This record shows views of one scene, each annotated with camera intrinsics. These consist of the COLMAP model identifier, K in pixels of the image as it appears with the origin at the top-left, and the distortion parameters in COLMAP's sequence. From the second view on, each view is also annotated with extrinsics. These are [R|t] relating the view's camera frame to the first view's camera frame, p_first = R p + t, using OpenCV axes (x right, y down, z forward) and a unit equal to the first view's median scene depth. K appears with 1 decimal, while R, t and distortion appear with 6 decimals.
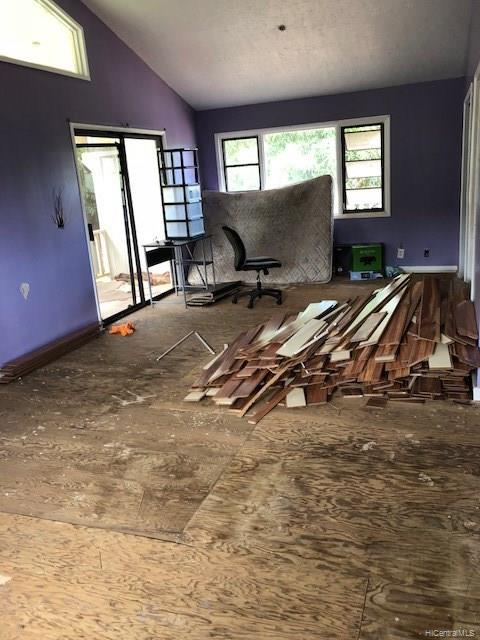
lens RADIAL K [[523.1, 0, 240.0], [0, 523.1, 320.0], [0, 0, 1]] dist [0.010441, 0.009989]
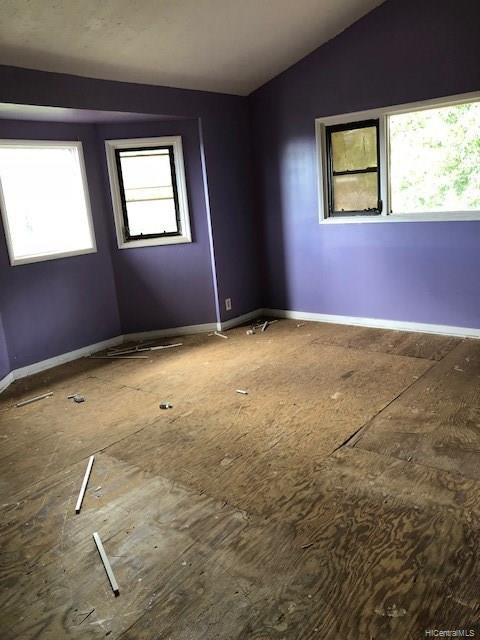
lens RADIAL K [[523.1, 0, 240.0], [0, 523.1, 320.0], [0, 0, 1]] dist [0.010441, 0.009989]
pose [[-0.315954, 0.321737, -0.892557, 0.973566], [-0.154493, 0.910745, 0.382981, -0.311125], [0.936112, 0.258899, -0.238047, 0.917575]]
